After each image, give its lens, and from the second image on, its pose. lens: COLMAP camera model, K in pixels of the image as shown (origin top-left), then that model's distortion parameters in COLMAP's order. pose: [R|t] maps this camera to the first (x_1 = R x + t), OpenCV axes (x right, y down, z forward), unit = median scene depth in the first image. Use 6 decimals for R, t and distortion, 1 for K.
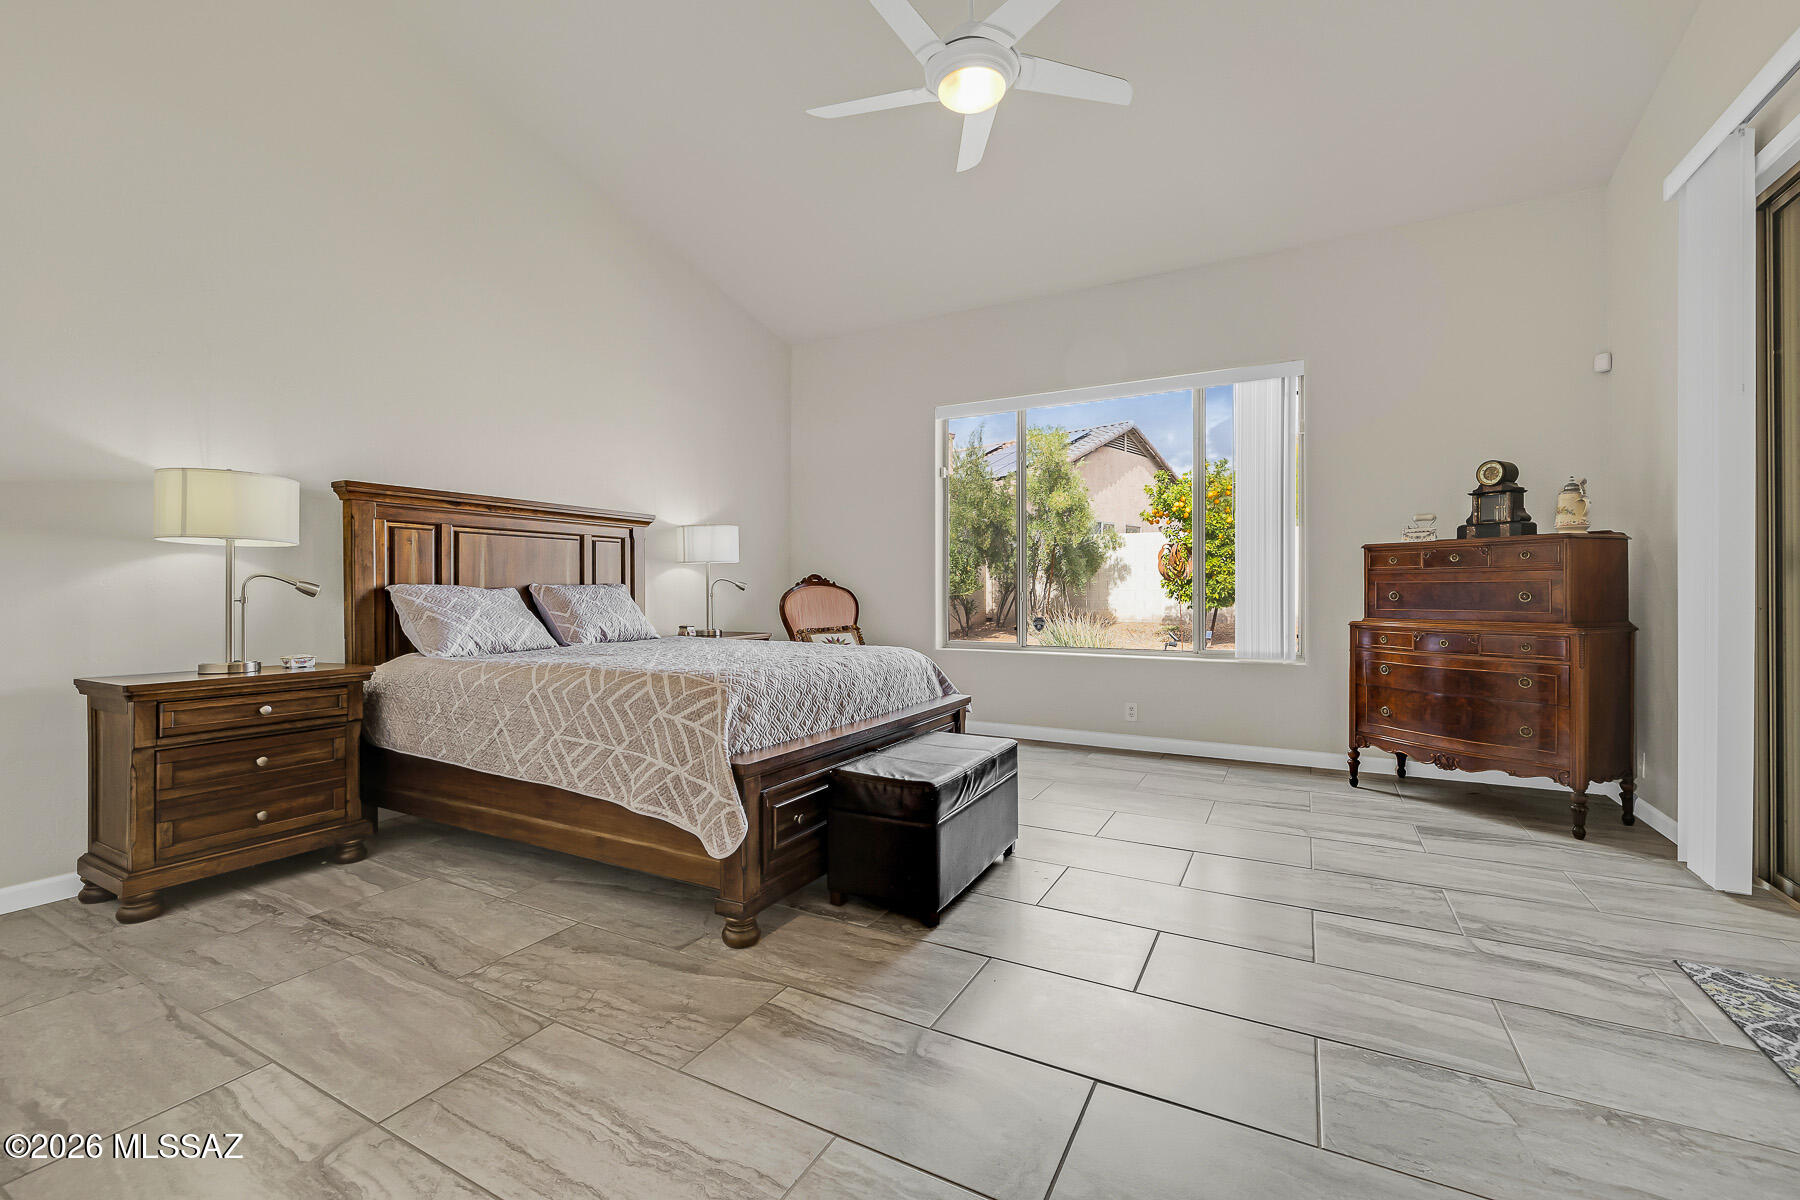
lens RADIAL K [[760.4, 0, 892.3], [0, 760.4, 596.9], [0, 0, 1]] dist [0.003670, 0.000381]
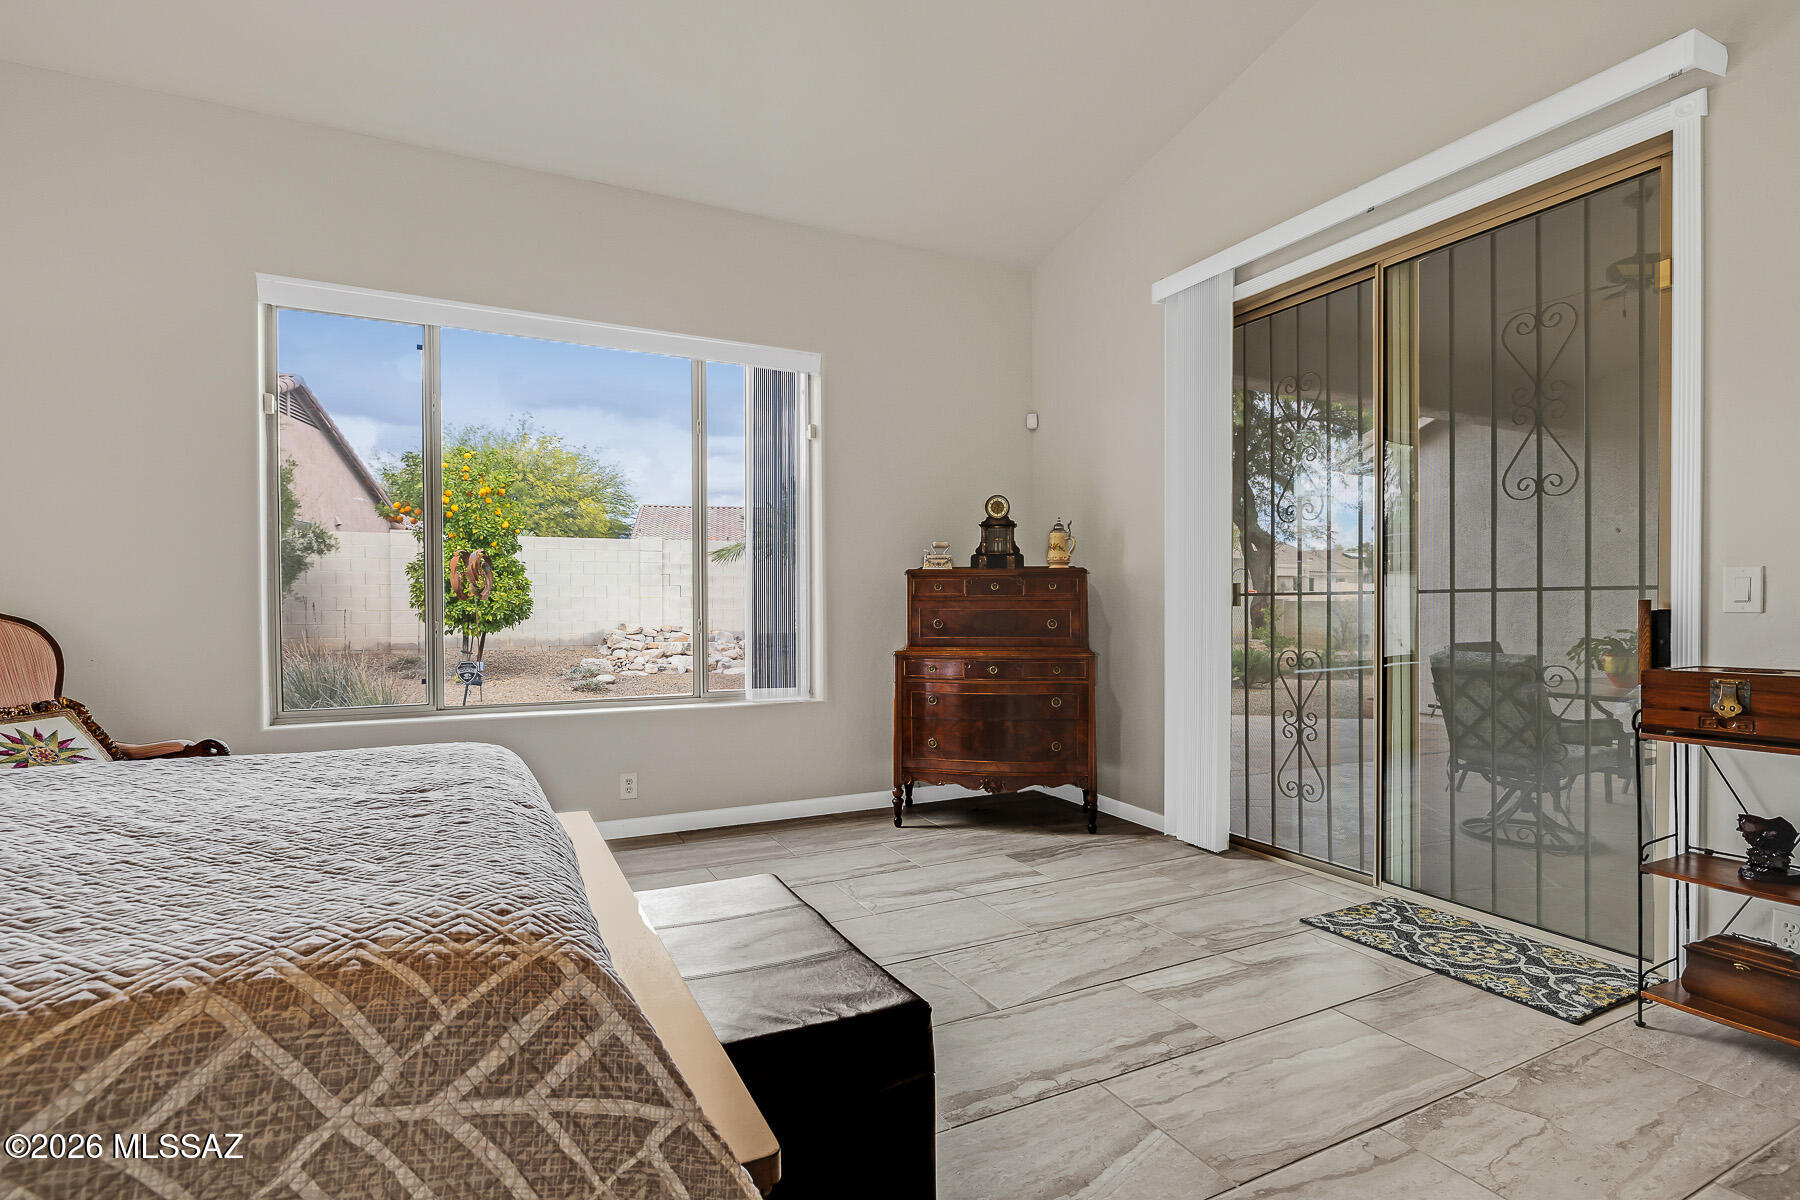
lens RADIAL K [[866.4, 0, 898.6], [0, 866.4, 615.8], [0, 0, 1]] dist [-0.002381, 0.000036]
pose [[0.563952, -0.009138, 0.825757, -0.305575], [0.007147, 0.999955, 0.006185, -0.019747], [-0.825777, 0.002413, 0.563992, 0.448330]]
